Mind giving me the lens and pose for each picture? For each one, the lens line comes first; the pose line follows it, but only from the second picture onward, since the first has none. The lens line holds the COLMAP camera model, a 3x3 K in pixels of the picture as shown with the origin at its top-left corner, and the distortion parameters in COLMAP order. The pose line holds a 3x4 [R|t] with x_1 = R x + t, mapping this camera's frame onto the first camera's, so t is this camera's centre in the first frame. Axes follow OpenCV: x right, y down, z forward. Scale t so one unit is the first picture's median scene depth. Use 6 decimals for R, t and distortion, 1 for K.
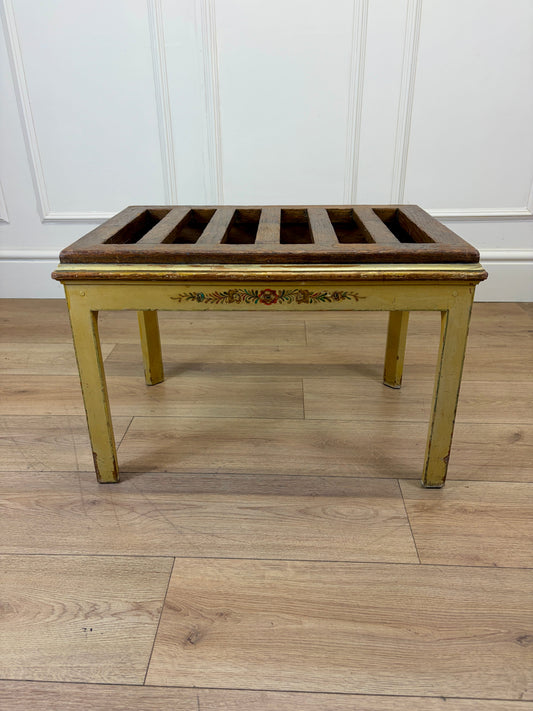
lens RADIAL K [[529.7, 0, 262.6], [0, 529.7, 360.0], [0, 0, 1]] dist [0.014104, -0.005583]
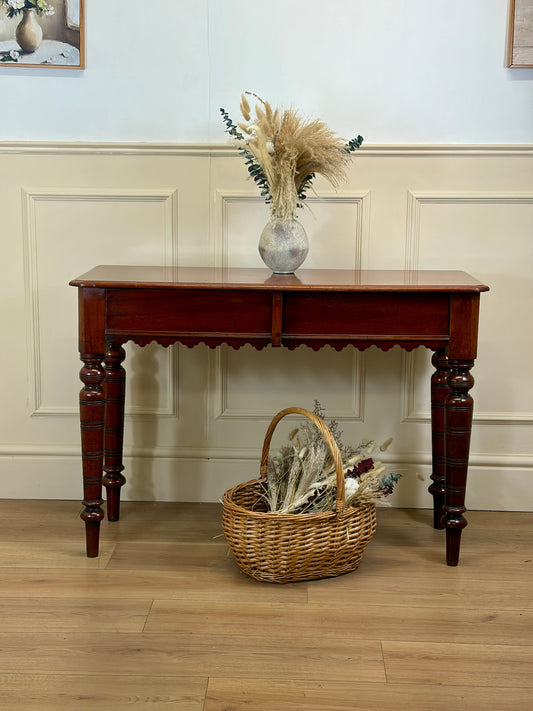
lens RADIAL K [[1127.1, 0, 263.9], [0, 1127.1, 355.2], [0, 0, 1]] dist [0.062028, -0.183276]
pose [[0.999667, 0.020516, 0.015661, -0.085881], [-0.015526, 0.962706, -0.270105, 0.358968], [-0.020618, 0.269772, 0.962704, -2.034946]]
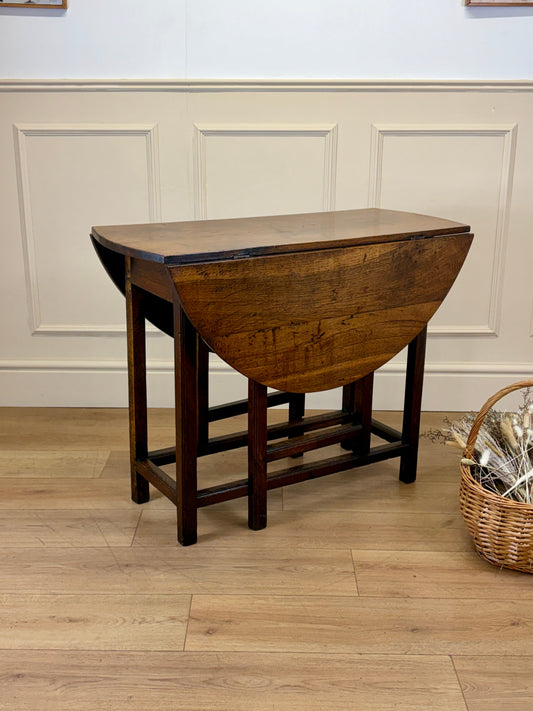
lens RADIAL K [[853.5, 0, 264.8], [0, 853.5, 358.8], [0, 0, 1]] dist [0.025924, -0.077585]
pose [[0.999083, 0.004891, 0.042540, -0.068987], [0.001503, 0.988836, -0.149002, 0.081915], [-0.042794, 0.148930, 0.987921, -1.427872]]
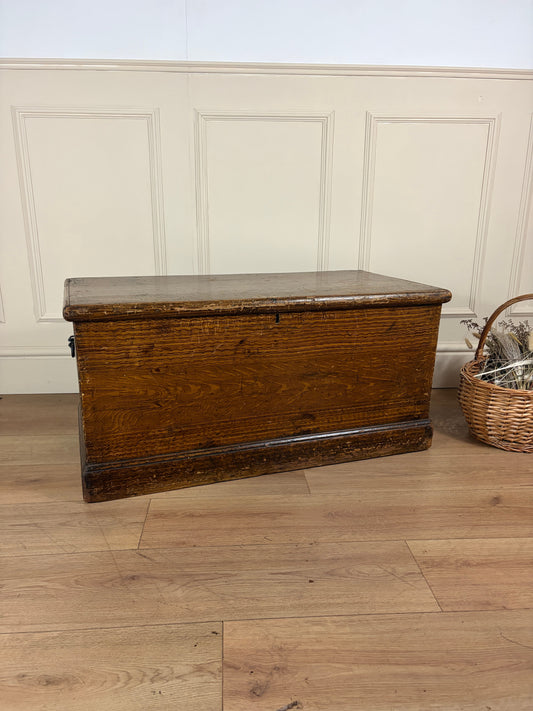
lens RADIAL K [[529.7, 0, 262.6], [0, 529.7, 360.0], [0, 0, 1]] dist [0.014104, -0.005583]
pose [[0.992901, -0.014556, 0.118046, -0.204774], [0.035656, 0.983264, -0.178665, 0.045994], [-0.113470, 0.181606, 0.976803, -0.156751]]
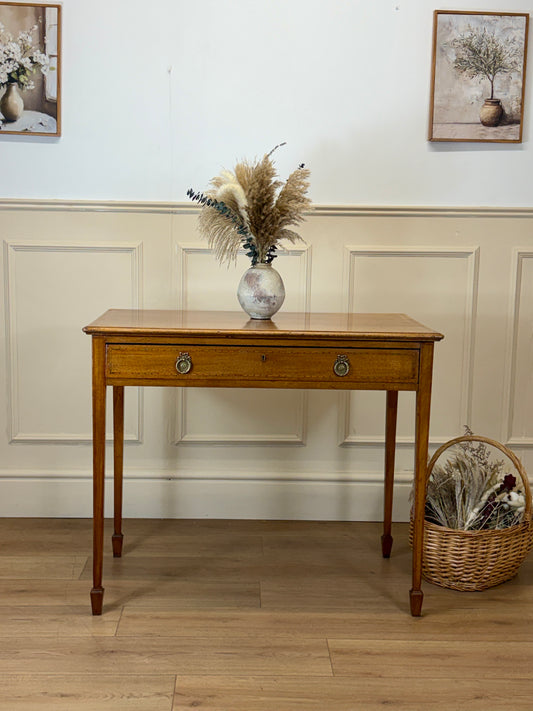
lens RADIAL K [[987.6, 0, 266.5], [0, 987.6, 355.5], [0, 0, 1]] dist [0.080824, -0.354578]
pose [[0.996575, 0.021349, 0.079891, -0.154606], [0.003757, 0.953415, -0.301638, 0.358206], [-0.082609, 0.300905, 0.950069, -2.031084]]
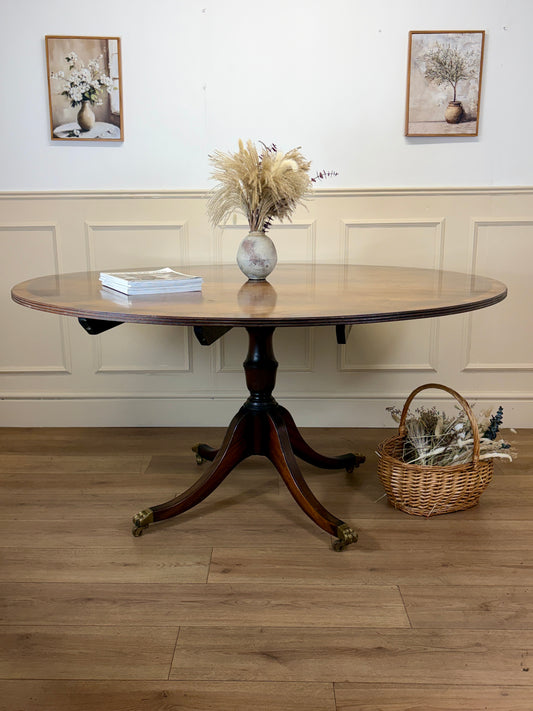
lens RADIAL K [[677.6, 0, 264.1], [0, 677.6, 356.2], [0, 0, 1]] dist [0.003225, 0.029230]
pose [[0.999432, 0.000037, 0.033710, -0.056464], [0.007840, 0.972324, -0.233506, 0.267172], [-0.032785, 0.233638, 0.971771, -1.693995]]
